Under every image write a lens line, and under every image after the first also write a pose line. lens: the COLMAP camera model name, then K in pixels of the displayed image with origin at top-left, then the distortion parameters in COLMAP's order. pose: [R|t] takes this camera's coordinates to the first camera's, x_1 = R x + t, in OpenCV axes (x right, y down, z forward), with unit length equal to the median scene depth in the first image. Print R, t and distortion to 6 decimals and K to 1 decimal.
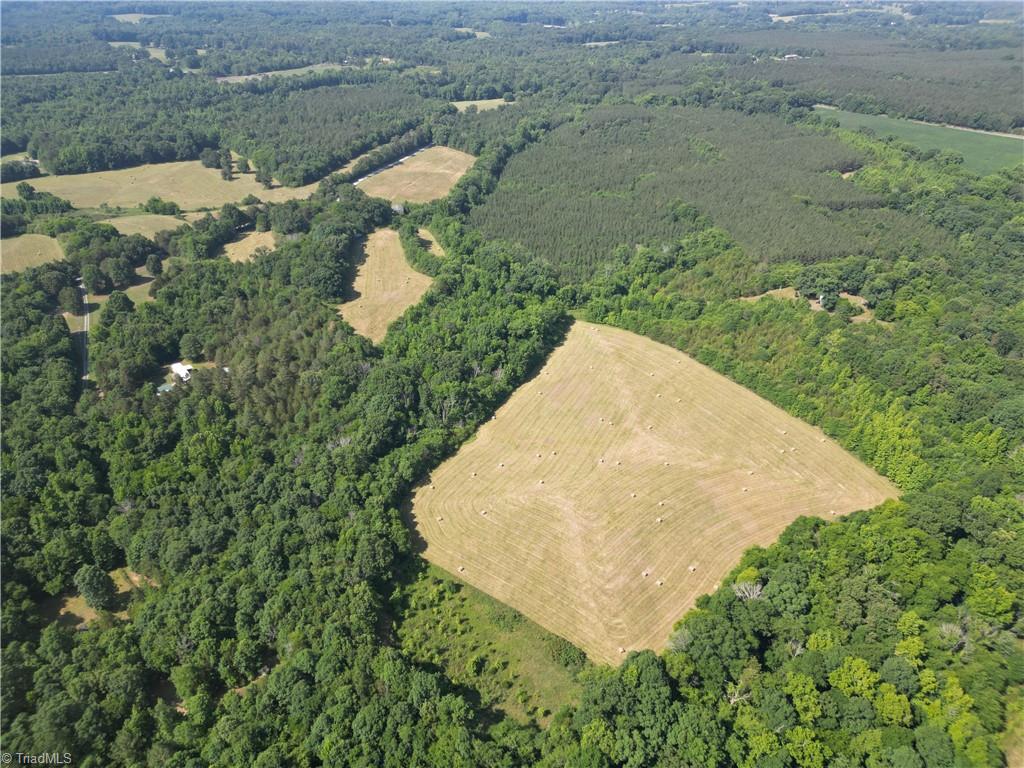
lens RADIAL K [[723.6, 0, 498.2], [0, 723.6, 388.0], [0, 0, 1]] dist [0.078870, -0.067246]
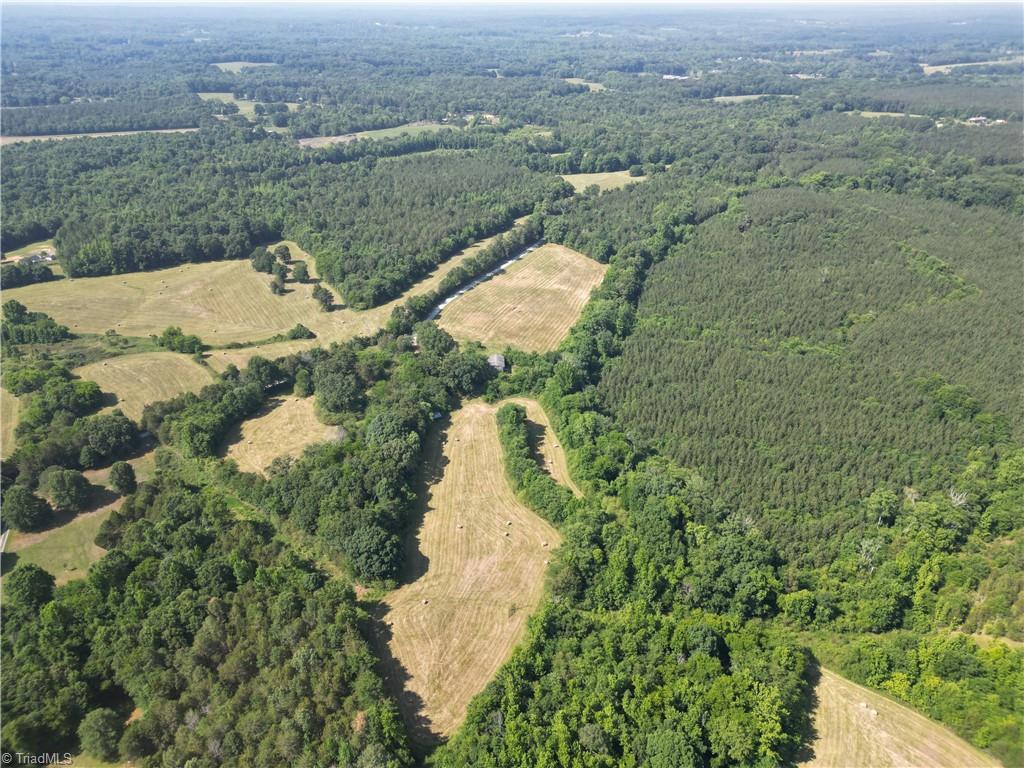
lens RADIAL K [[723.6, 0, 498.2], [0, 723.6, 388.0], [0, 0, 1]] dist [0.078870, -0.067246]
pose [[0.992081, 0.055763, -0.112546, -0.043268], [-0.060856, 0.997248, -0.042335, -0.145180], [0.109875, 0.048849, 0.992744, 0.238151]]
